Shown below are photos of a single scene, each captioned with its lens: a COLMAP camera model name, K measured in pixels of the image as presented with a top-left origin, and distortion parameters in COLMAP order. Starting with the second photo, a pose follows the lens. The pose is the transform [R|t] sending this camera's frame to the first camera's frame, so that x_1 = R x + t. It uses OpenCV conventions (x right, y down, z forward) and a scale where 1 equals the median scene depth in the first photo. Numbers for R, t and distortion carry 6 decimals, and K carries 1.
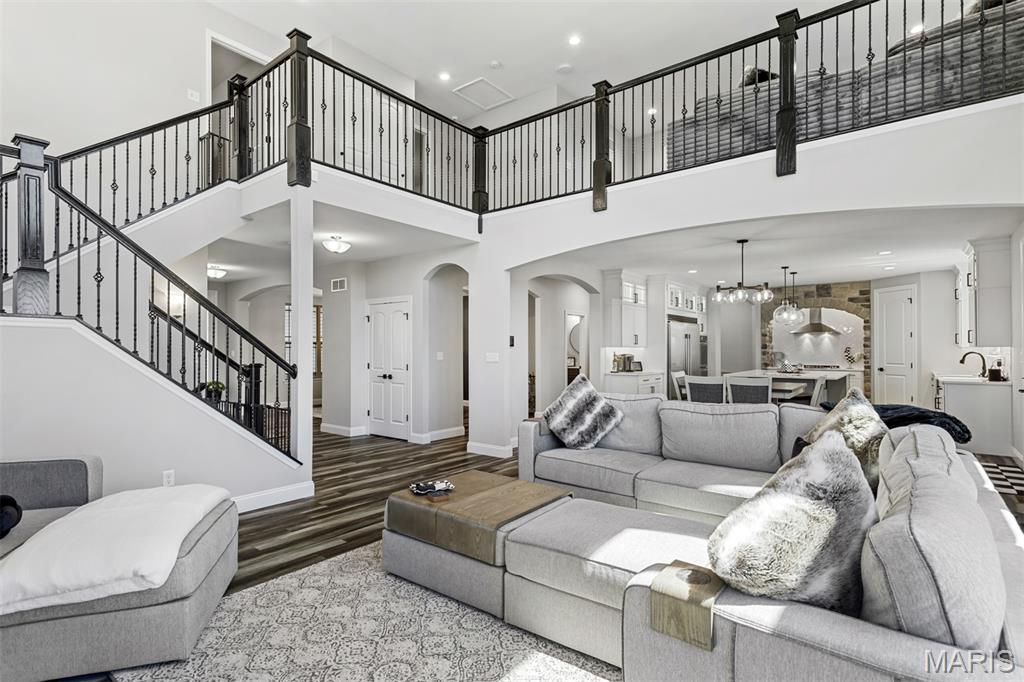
lens RADIAL K [[491.8, 0, 504.0], [0, 491.8, 344.9], [0, 0, 1]] dist [0.014907, -0.001758]
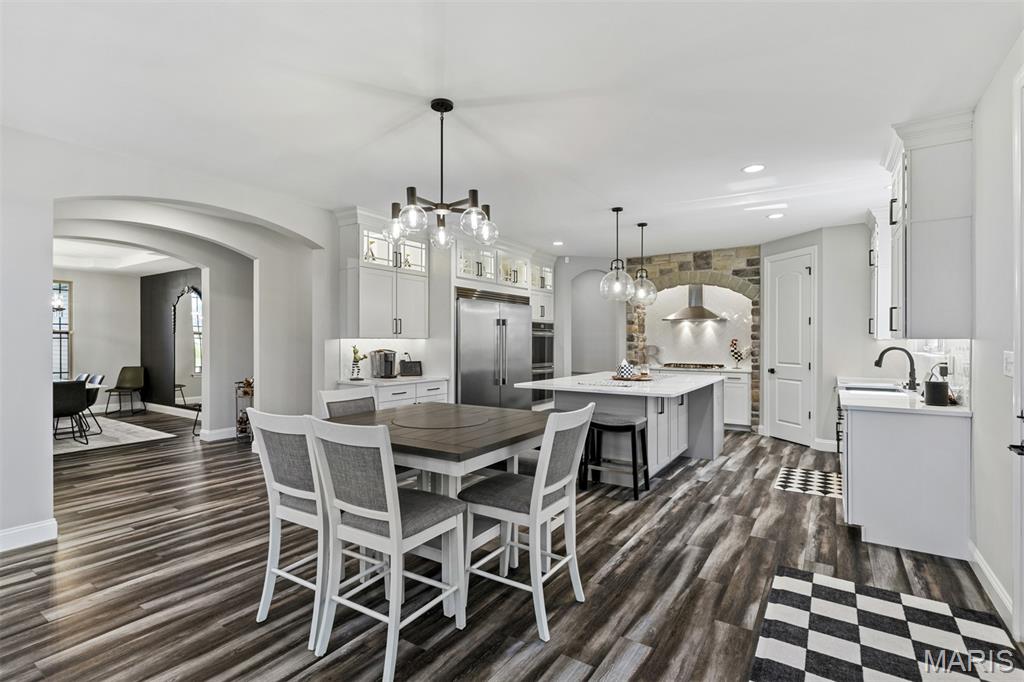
lens RADIAL K [[491.8, 0, 509.2], [0, 491.8, 341.7], [0, 0, 1]] dist [0.014907, -0.001758]
pose [[0.994090, -0.000376, 0.108561, 0.302667], [-0.000782, 0.999943, 0.010626, 0.000932], [-0.108559, -0.010648, 0.994033, 0.332546]]
